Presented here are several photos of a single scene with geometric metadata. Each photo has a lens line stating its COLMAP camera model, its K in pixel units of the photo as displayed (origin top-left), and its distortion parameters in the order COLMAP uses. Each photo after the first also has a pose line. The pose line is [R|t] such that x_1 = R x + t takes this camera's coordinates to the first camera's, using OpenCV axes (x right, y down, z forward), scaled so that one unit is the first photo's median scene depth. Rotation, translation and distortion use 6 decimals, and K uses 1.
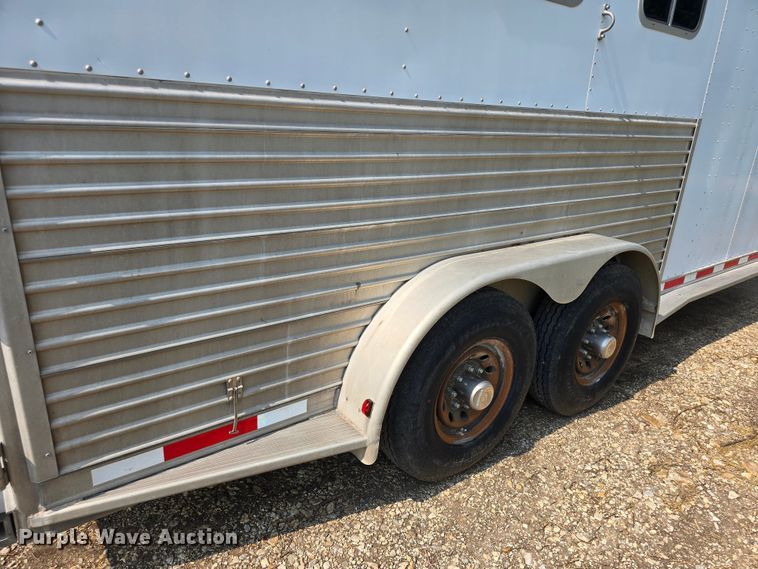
lens RADIAL K [[501.0, 0, 379.0], [0, 501.0, 284.5], [0, 0, 1]] dist [0.058918, -0.055876]
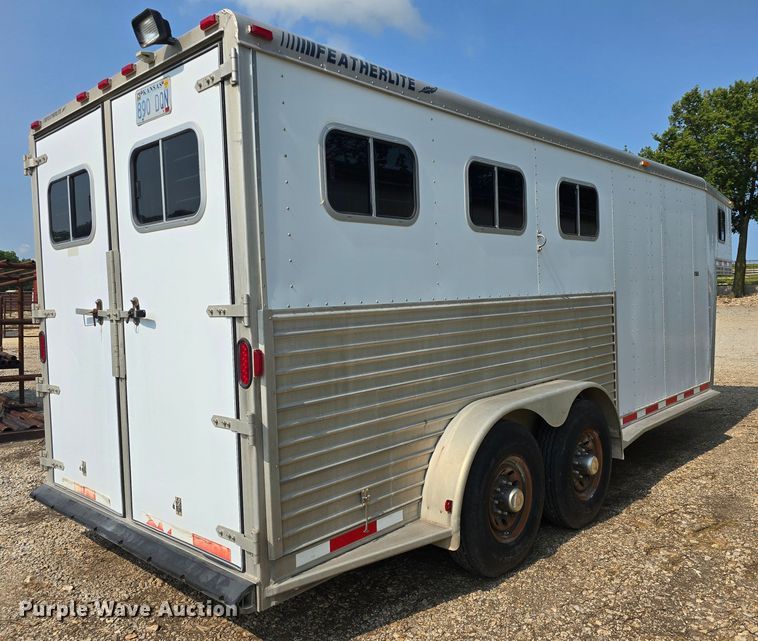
lens RADIAL K [[616.6, 0, 379.0], [0, 616.6, 320.5], [0, 0, 1]] dist [0.090185, -0.091807]
pose [[0.981624, -0.096696, 0.164513, -0.375035], [0.139725, 0.951374, -0.274526, 0.165004], [-0.129968, 0.292468, 0.947402, -0.660737]]
